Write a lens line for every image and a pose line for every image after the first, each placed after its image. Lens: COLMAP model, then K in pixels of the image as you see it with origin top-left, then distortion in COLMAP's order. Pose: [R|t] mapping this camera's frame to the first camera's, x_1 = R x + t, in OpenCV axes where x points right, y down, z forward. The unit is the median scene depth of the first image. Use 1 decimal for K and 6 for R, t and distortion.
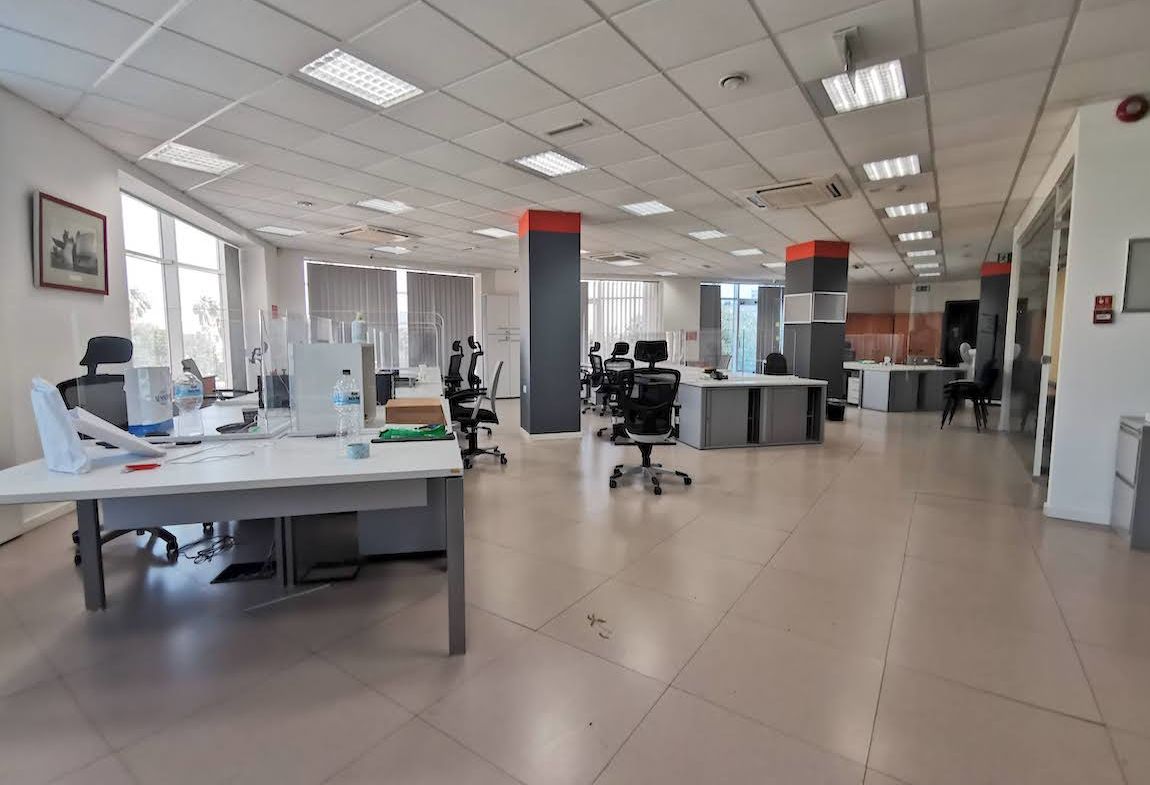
lens RADIAL K [[532.3, 0, 573.5], [0, 532.3, 380.0], [0, 0, 1]] dist [0.009674, -0.007205]
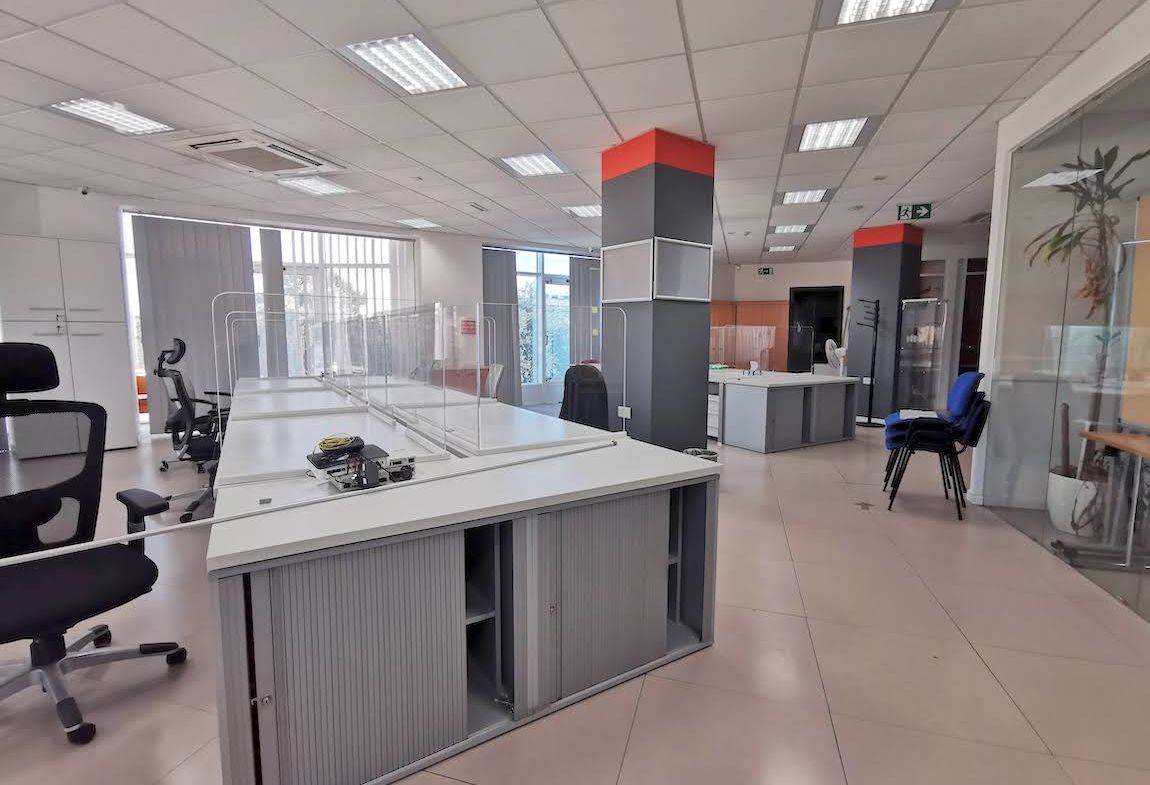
lens RADIAL K [[532.3, 0, 585.4], [0, 532.3, 390.1], [0, 0, 1]] dist [0.009674, -0.007205]
pose [[0.945847, -0.034208, 0.322806, 0.330220], [0.025498, 0.999189, 0.031174, -0.059019], [-0.323611, -0.021255, 0.945952, 0.811371]]
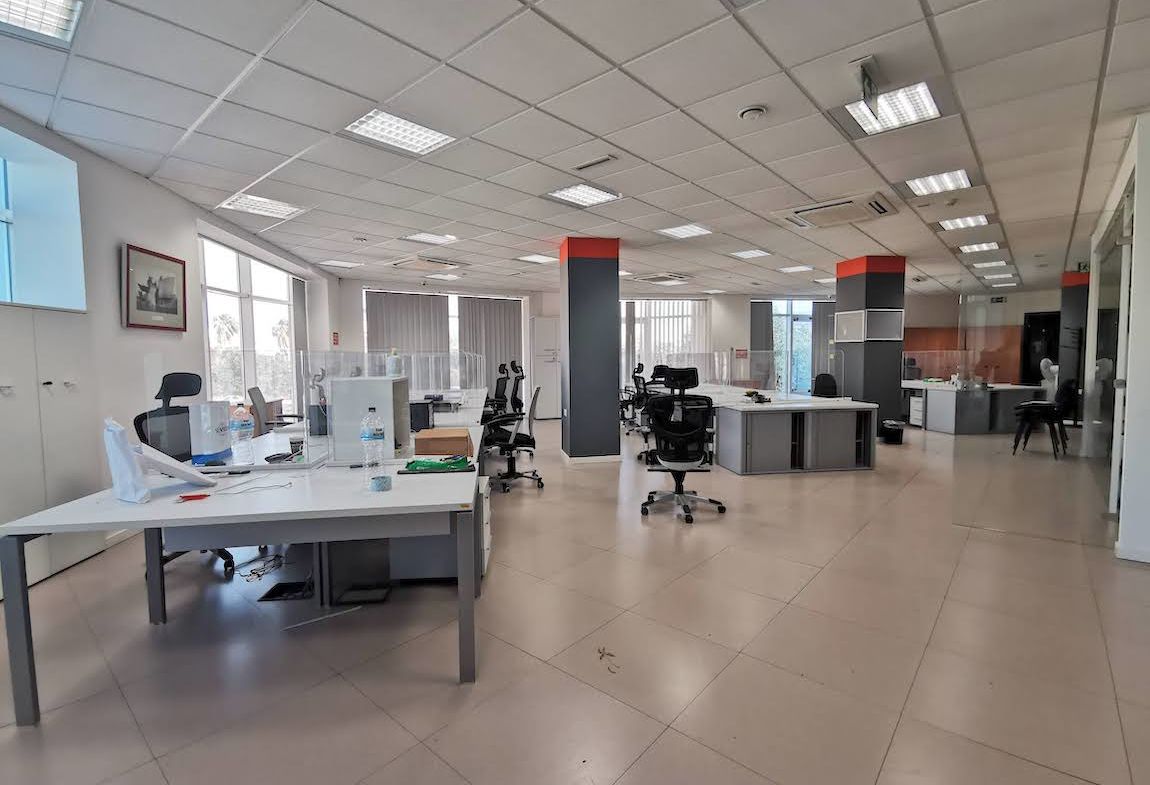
lens RADIAL K [[532.3, 0, 570.9], [0, 532.3, 379.5], [0, 0, 1]] dist [0.009674, -0.007205]
pose [[0.993949, -0.008097, -0.109543, 0.037769], [0.004747, 0.999514, -0.030813, -0.016694], [0.109739, 0.030107, 0.993504, -0.011706]]
